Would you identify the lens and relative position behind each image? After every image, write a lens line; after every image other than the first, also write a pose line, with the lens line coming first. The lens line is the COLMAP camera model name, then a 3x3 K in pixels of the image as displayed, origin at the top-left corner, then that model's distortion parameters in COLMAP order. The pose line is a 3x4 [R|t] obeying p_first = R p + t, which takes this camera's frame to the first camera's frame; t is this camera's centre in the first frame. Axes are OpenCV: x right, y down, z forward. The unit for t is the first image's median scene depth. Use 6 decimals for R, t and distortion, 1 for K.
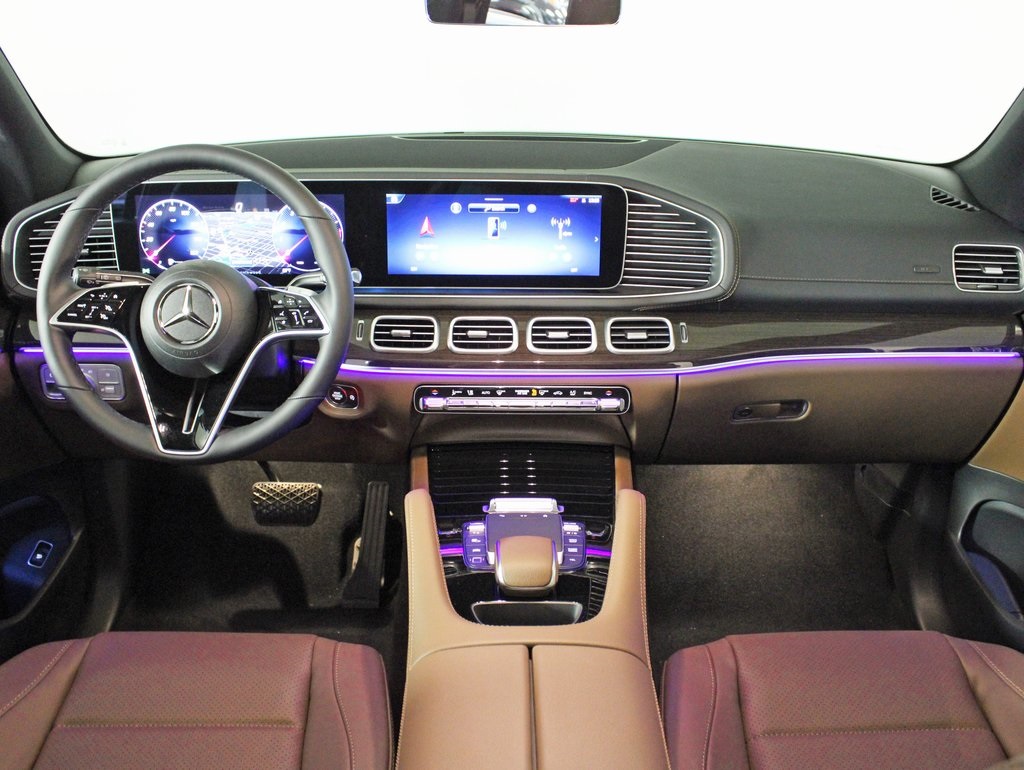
lens RADIAL K [[948.4, 0, 512.0], [0, 948.4, 385.0], [0, 0, 1]] dist [-0.121650, 0.002586]
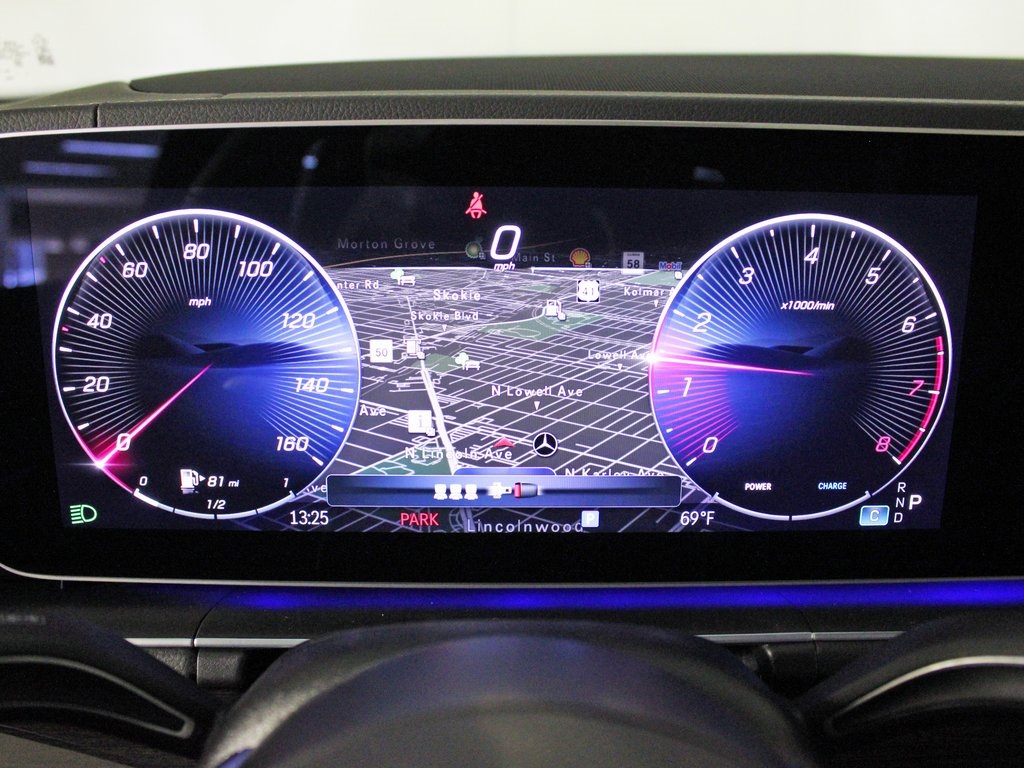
lens RADIAL K [[948.4, 0, 512.0], [0, 948.4, 384.0], [0, 0, 1]] dist [-0.121650, 0.002586]
pose [[0.999980, -0.002526, 0.005782, -0.290568], [0.002717, 0.999446, -0.033183, -0.149497], [-0.005695, 0.033198, 0.999433, 0.775130]]
